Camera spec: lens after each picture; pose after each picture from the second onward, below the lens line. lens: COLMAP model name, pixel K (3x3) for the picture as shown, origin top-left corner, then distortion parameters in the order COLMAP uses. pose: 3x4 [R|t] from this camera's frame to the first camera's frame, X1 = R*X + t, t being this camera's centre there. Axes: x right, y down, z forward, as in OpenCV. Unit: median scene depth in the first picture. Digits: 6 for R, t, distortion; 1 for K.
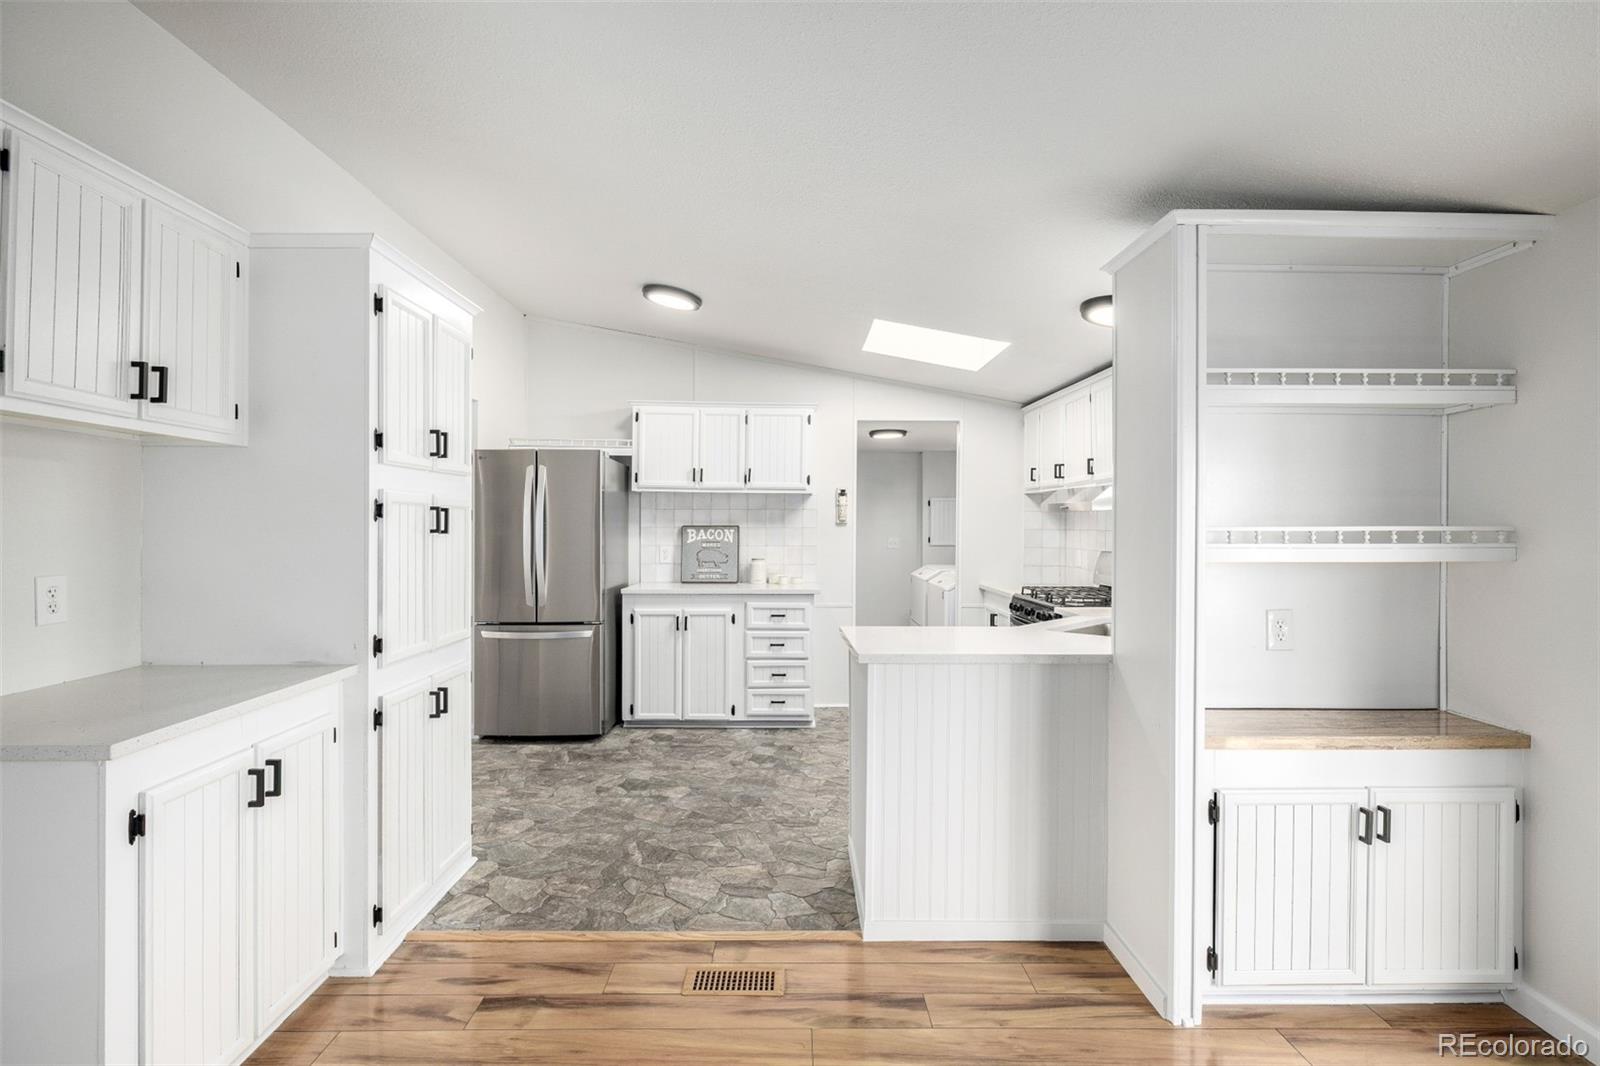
lens RADIAL K [[753.3, 0, 796.3], [0, 753.3, 527.6], [0, 0, 1]] dist [-0.008637, 0.002566]
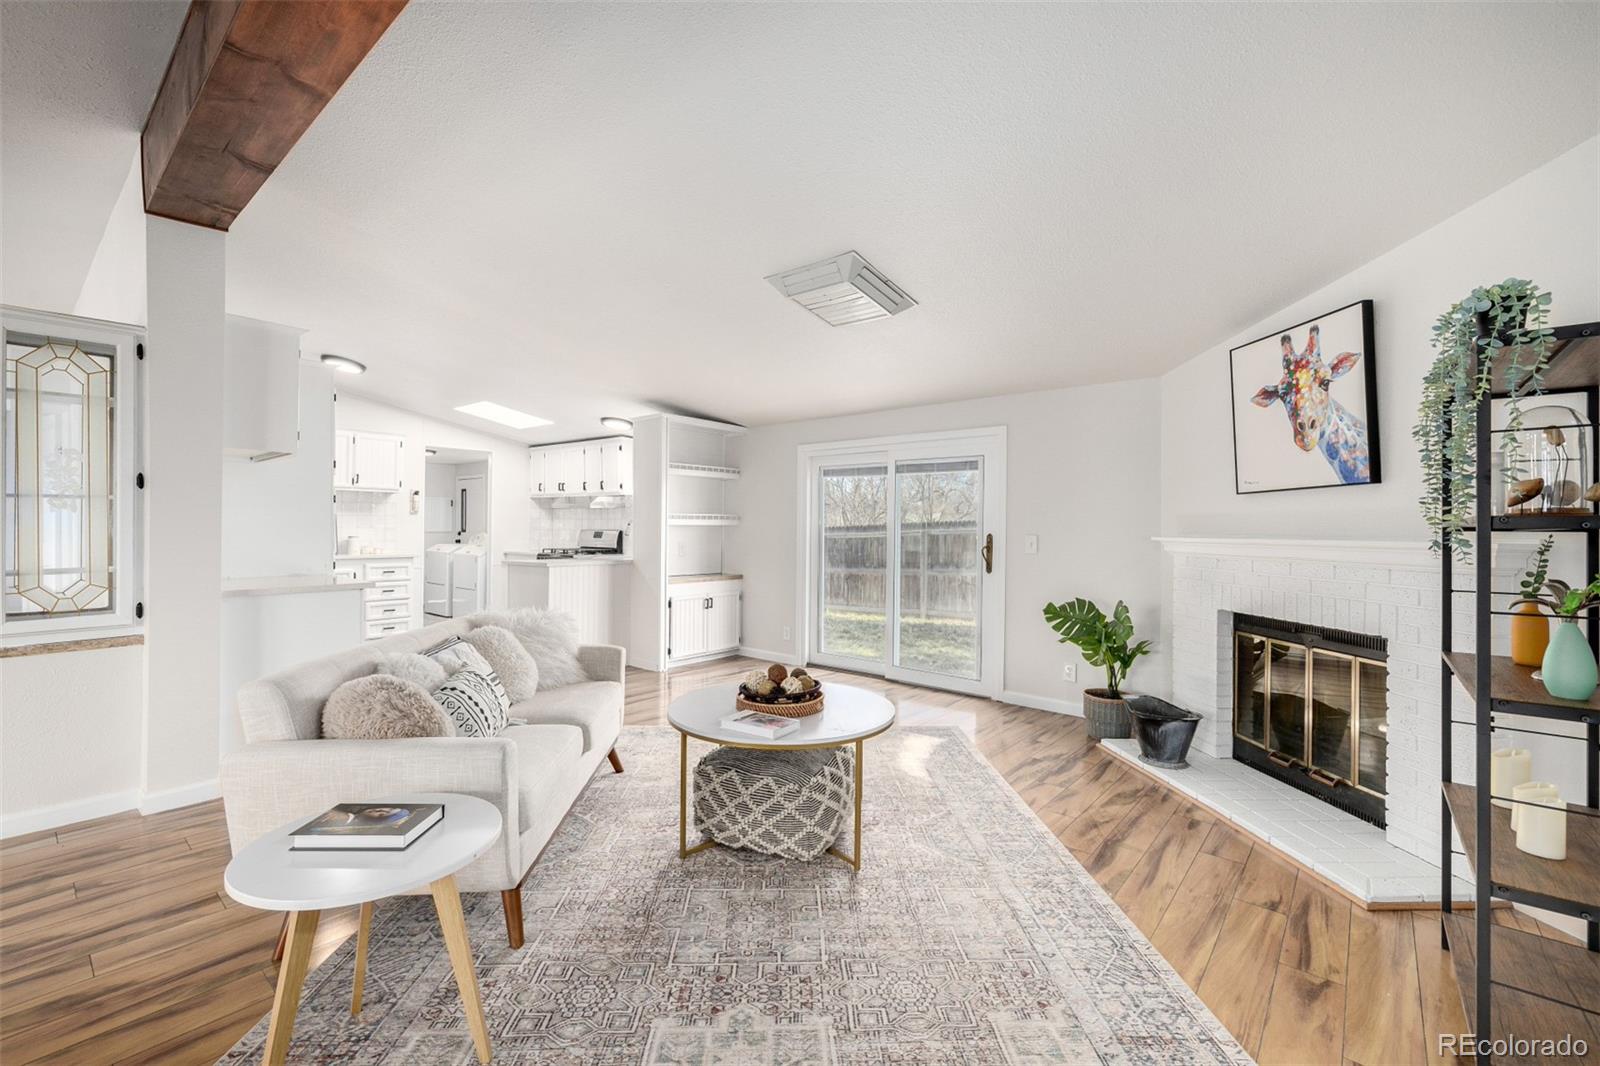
lens RADIAL K [[672.6, 0, 798.4], [0, 672.6, 530.6], [0, 0, 1]] dist [0.000736, -0.000518]
pose [[0.654669, 0.000196, 0.755915, -0.512723], [-0.003860, 0.999988, 0.003084, 0.025558], [-0.755906, -0.004937, 0.654662, -0.524254]]
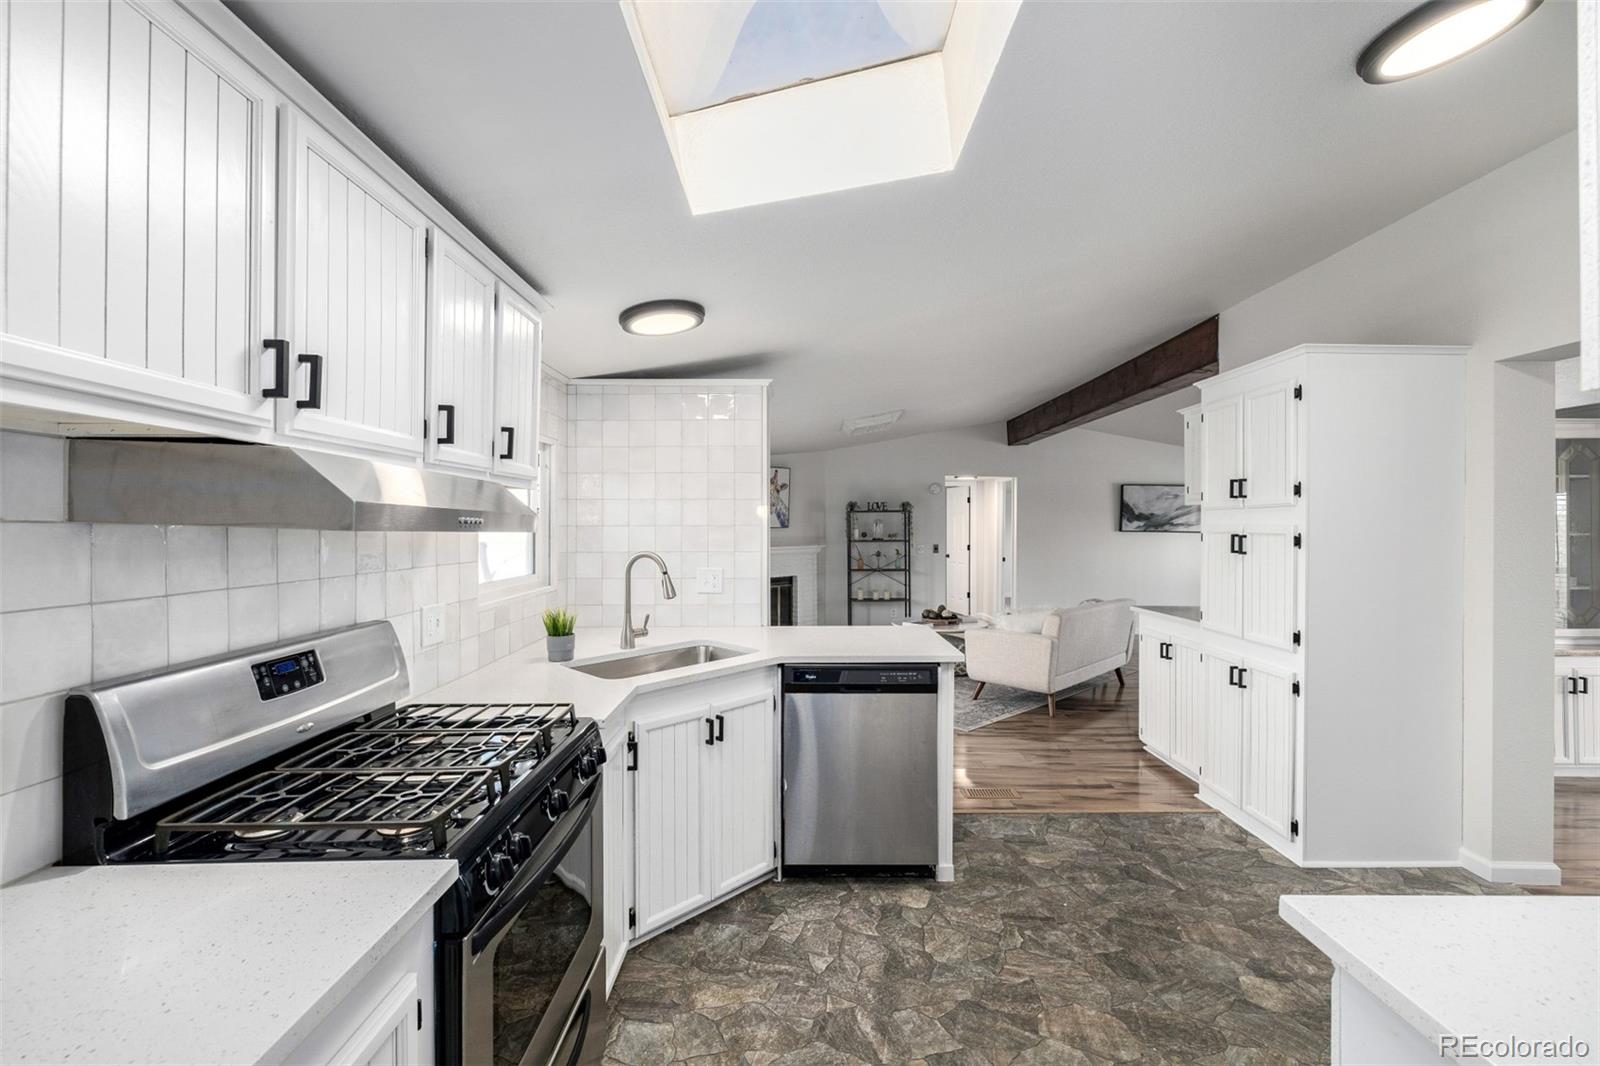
lens RADIAL K [[672.6, 0, 799.1], [0, 672.6, 530.7], [0, 0, 1]] dist [0.000736, -0.000518]
pose [[-0.999943, -0.001673, 0.010564, 0.165605], [-0.001559, 0.999941, 0.010736, -0.023301], [-0.010581, 0.010719, -0.999887, 1.187032]]
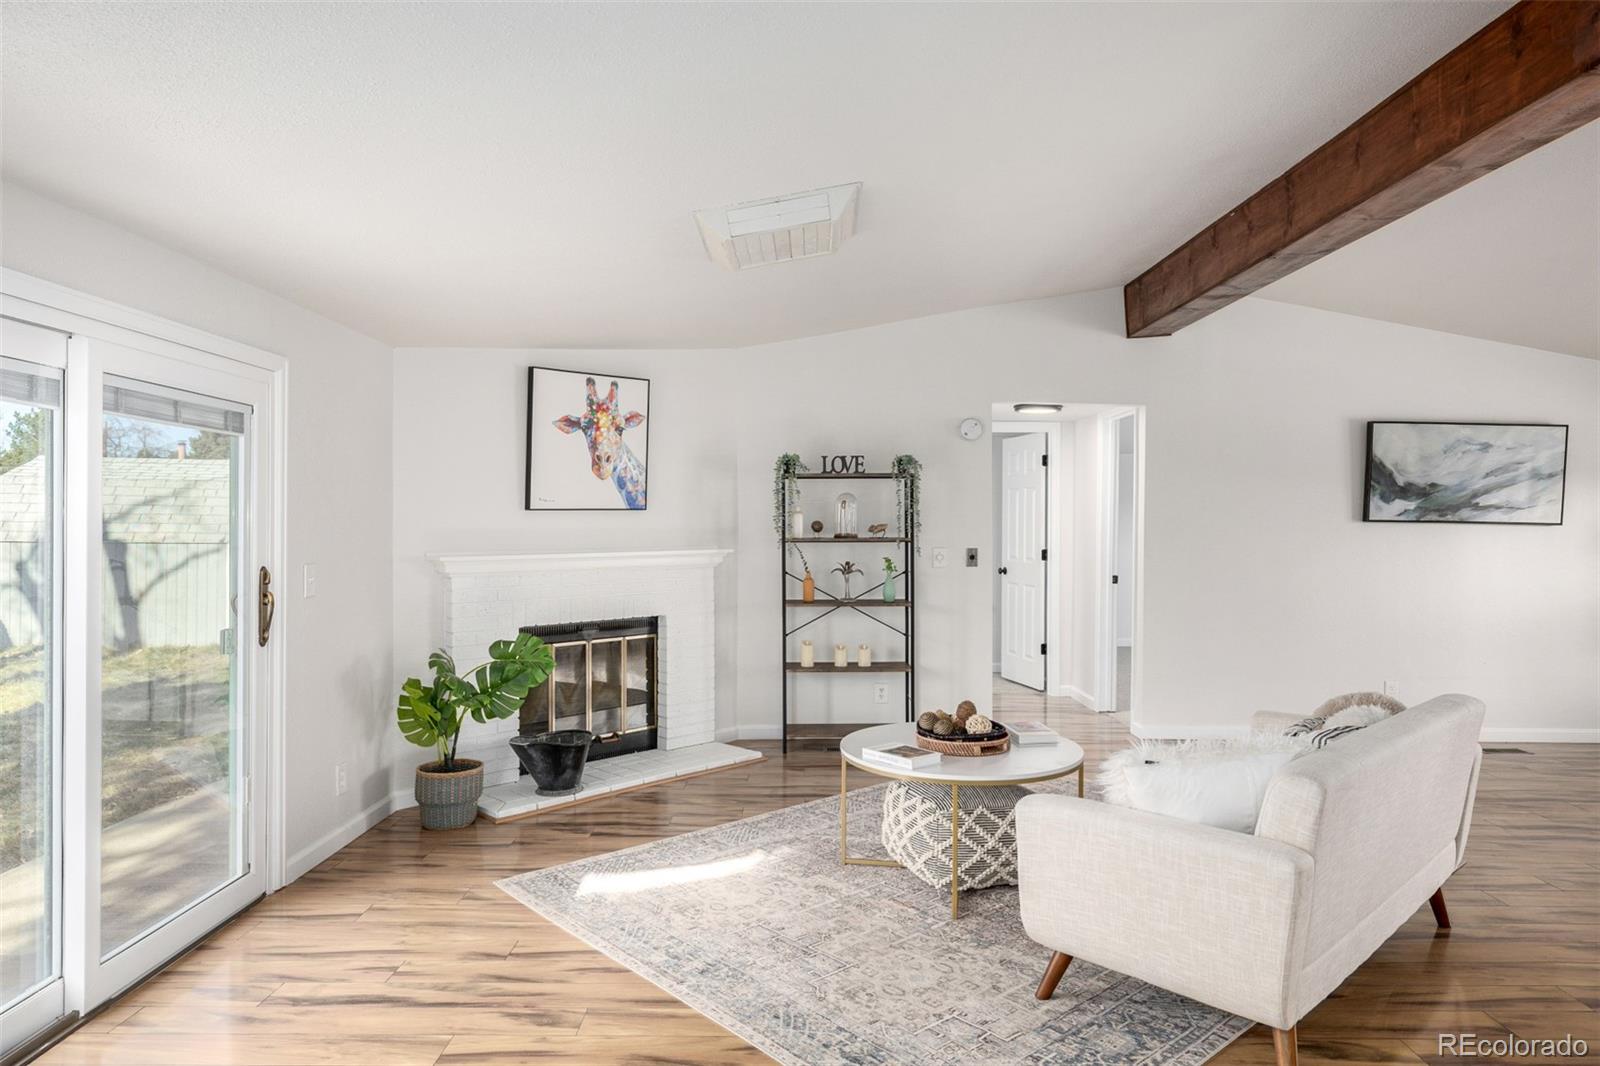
lens RADIAL K [[993.1, 0, 793.7], [0, 993.1, 530.3], [0, 0, 1]] dist [-0.007903, 0.000198]
pose [[-0.999824, -0.004657, 0.018172, 0.018524], [-0.004423, 0.999907, 0.012889, -0.005295], [-0.018230, 0.012807, -0.999752, 0.629841]]
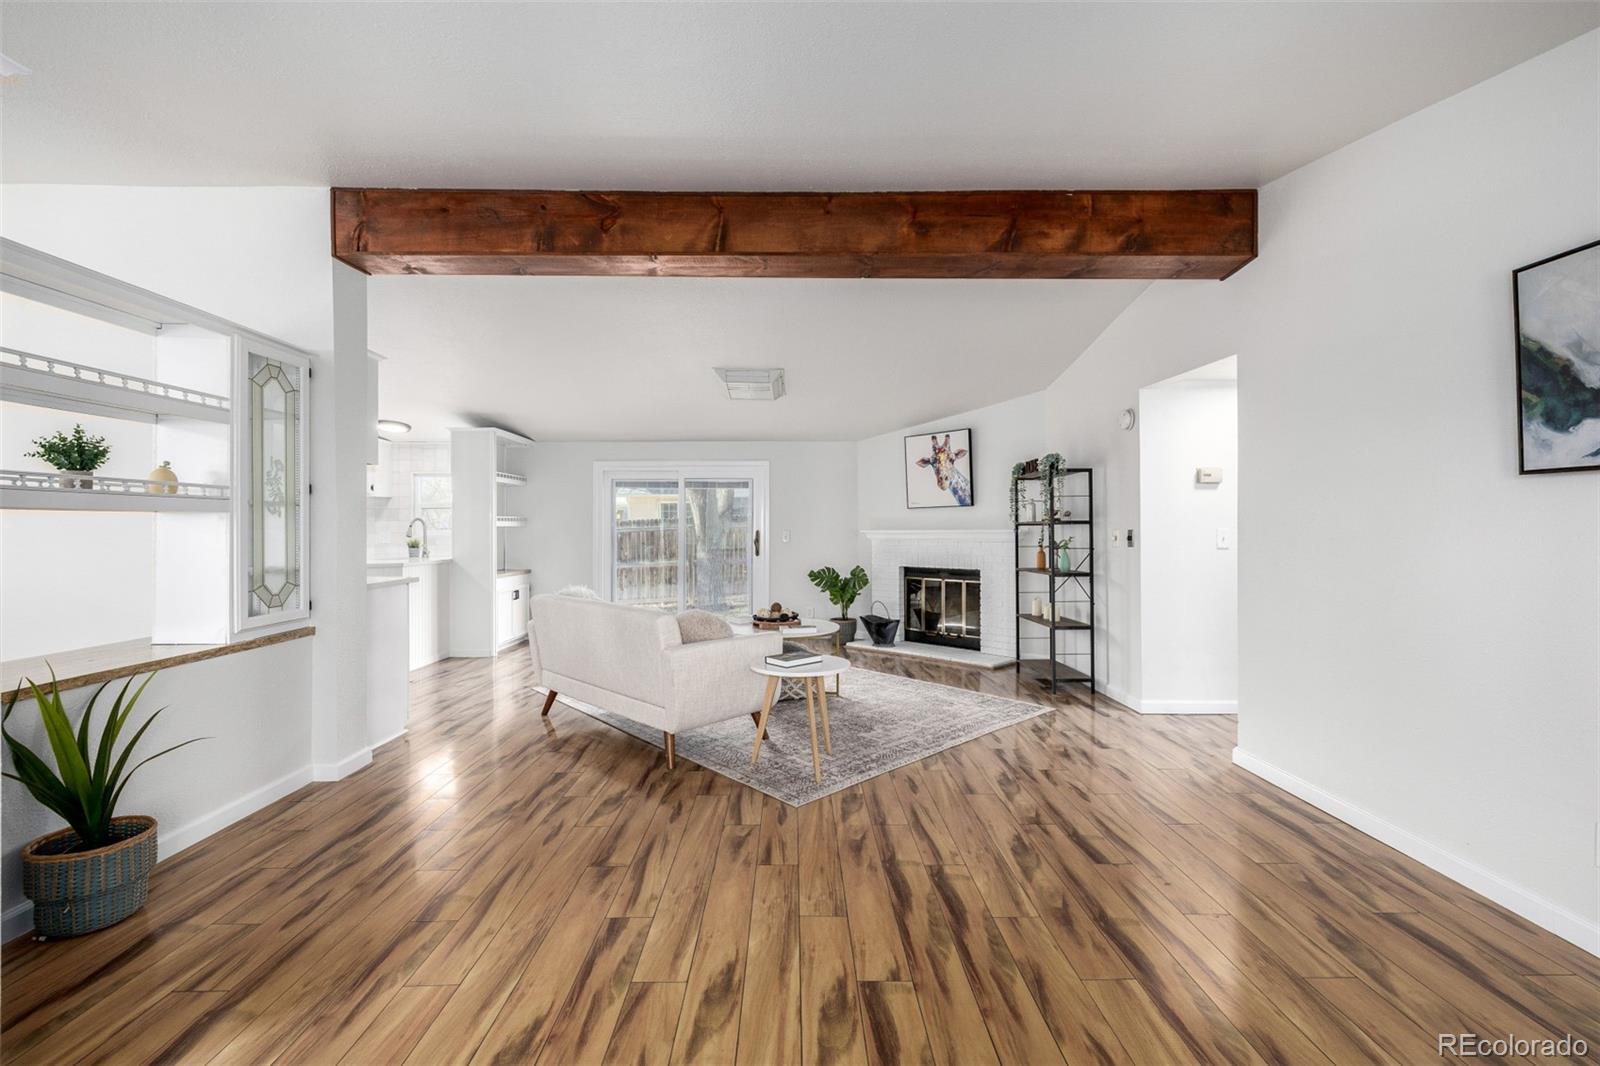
lens RADIAL K [[672.6, 0, 798.9], [0, 672.6, 529.7], [0, 0, 1]] dist [0.000736, -0.000518]
pose [[0.002951, -0.003382, 0.999990, -1.098383], [0.006352, 0.999974, 0.003363, 0.026387], [-0.999975, 0.006342, 0.002972, -0.185935]]
